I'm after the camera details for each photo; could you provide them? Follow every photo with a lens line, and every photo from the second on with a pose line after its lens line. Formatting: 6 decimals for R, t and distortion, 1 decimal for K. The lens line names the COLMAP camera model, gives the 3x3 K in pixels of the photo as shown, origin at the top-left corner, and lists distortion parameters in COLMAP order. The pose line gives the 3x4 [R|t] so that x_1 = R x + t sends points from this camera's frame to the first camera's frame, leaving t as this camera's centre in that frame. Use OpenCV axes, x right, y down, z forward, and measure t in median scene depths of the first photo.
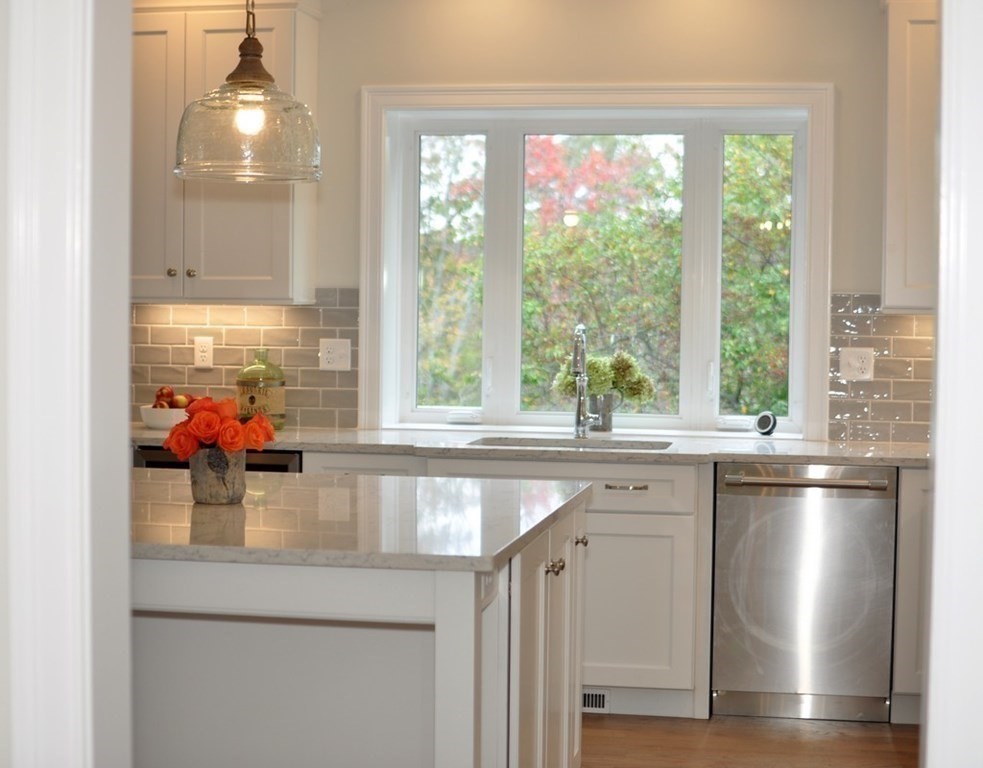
lens RADIAL K [[1783.9, 0, 429.2], [0, 1783.9, 372.1], [0, 0, 1]] dist [-0.205766, 0.241439]
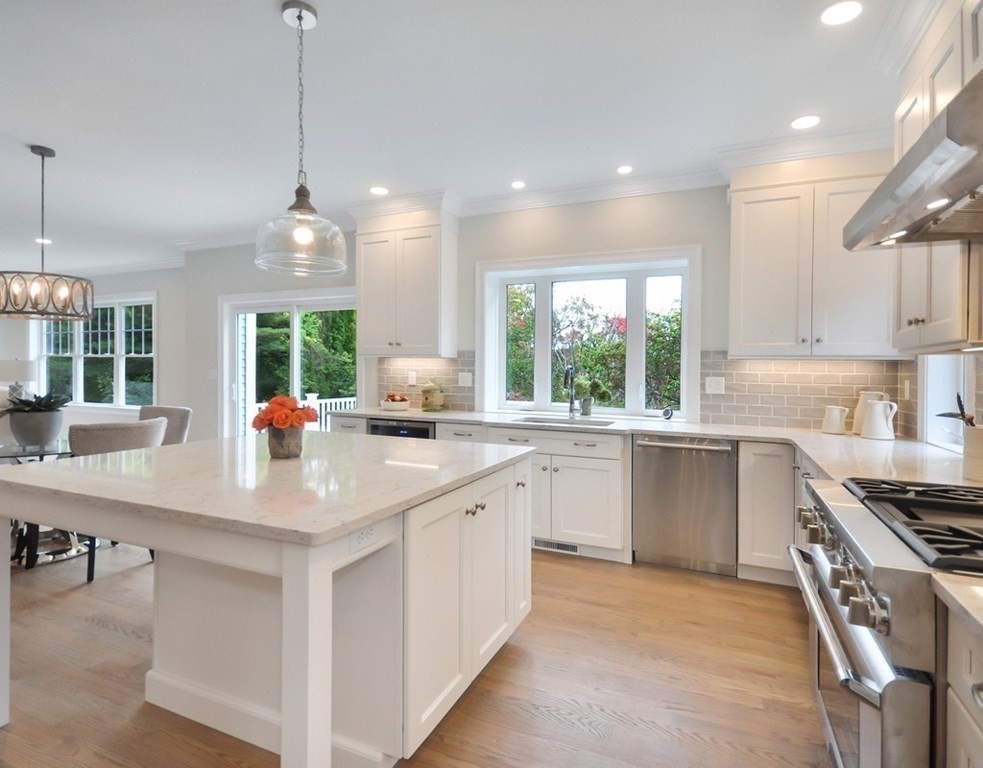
lens RADIAL K [[522.4, 0, 447.5], [0, 522.4, 372.9], [0, 0, 1]] dist [-0.002240, -0.000661]
pose [[0.964543, 0.001883, -0.263918, 0.104689], [-0.011048, 0.999386, -0.033248, 0.004339], [0.263693, 0.034985, 0.963972, 0.346064]]
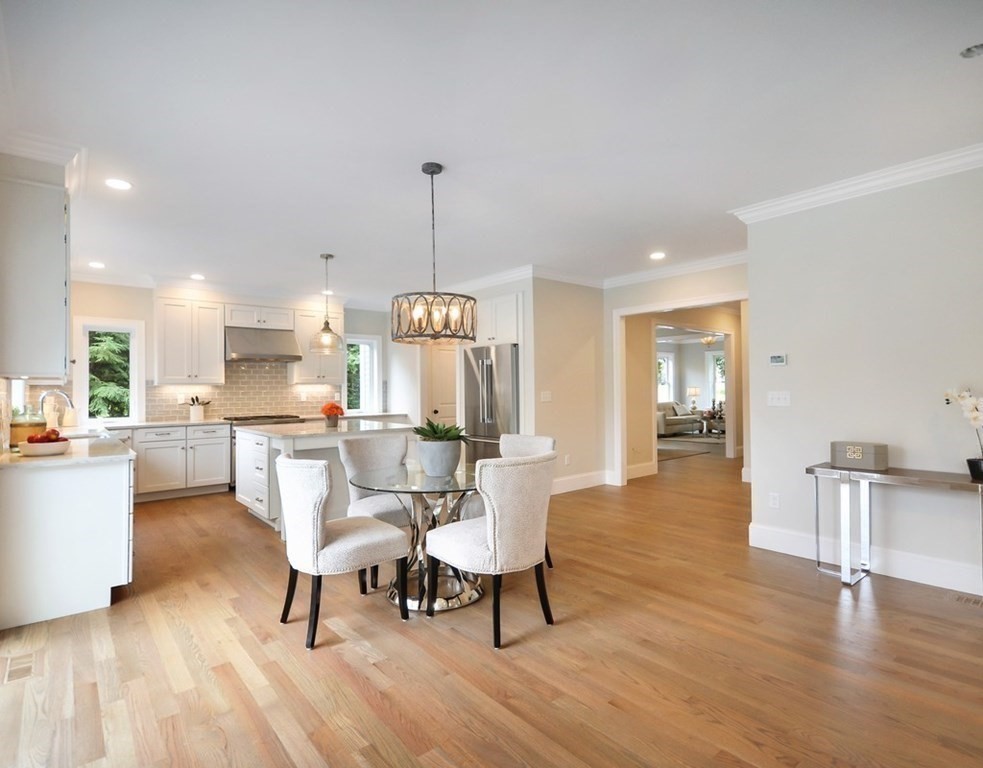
lens RADIAL K [[518.8, 0, 491.5], [0, 518.8, 384.0], [0, 0, 1]] dist [-0.000231, 0.000332]
pose [[-0.770066, 0.000763, 0.637964, -0.792456], [0.025967, 0.999208, 0.030149, -0.038308], [-0.637436, 0.039783, -0.769476, 1.112597]]
